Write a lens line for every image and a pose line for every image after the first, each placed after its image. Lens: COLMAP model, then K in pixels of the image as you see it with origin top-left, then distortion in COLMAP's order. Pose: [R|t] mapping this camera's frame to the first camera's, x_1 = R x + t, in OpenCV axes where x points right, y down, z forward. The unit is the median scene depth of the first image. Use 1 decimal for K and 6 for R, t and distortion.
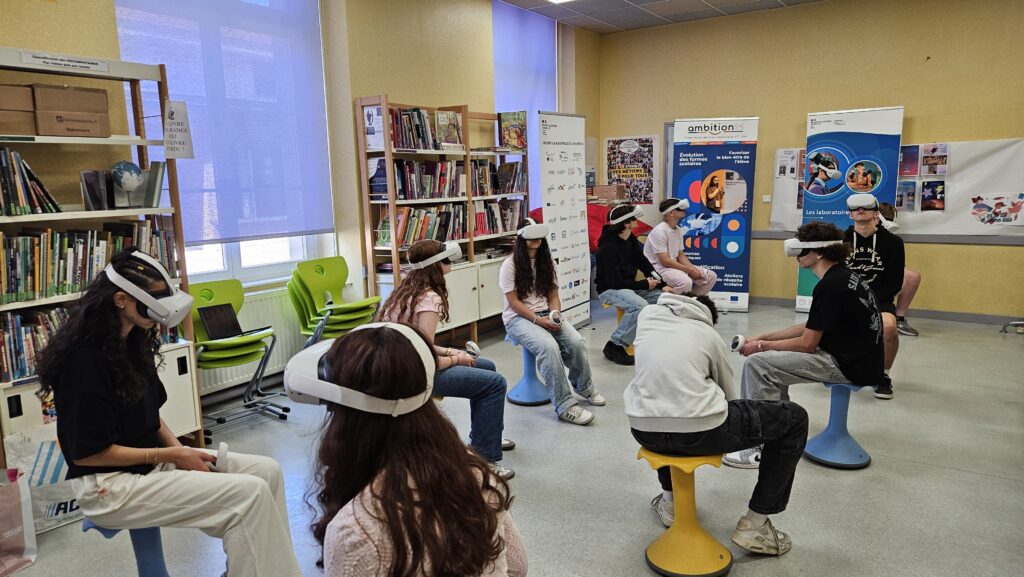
lens RADIAL K [[678.1, 0, 510.4], [0, 678.1, 289.4], [0, 0, 1]] dist [0.047600, 0.000418]
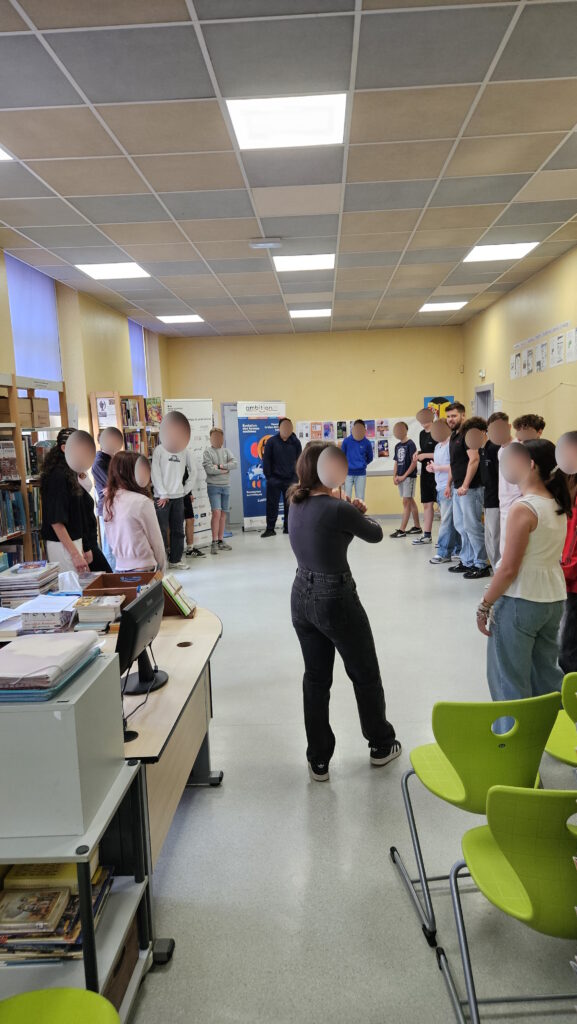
lens RADIAL K [[678.1, 0, 296.0], [0, 678.1, 511.8], [0, 0, 1]] dist [0.047600, 0.000418]
pose [[0.852169, -0.078624, 0.517326, -0.469616], [0.106999, 0.993940, -0.025195, 0.041808], [-0.512210, 0.076824, 0.855417, -0.335151]]
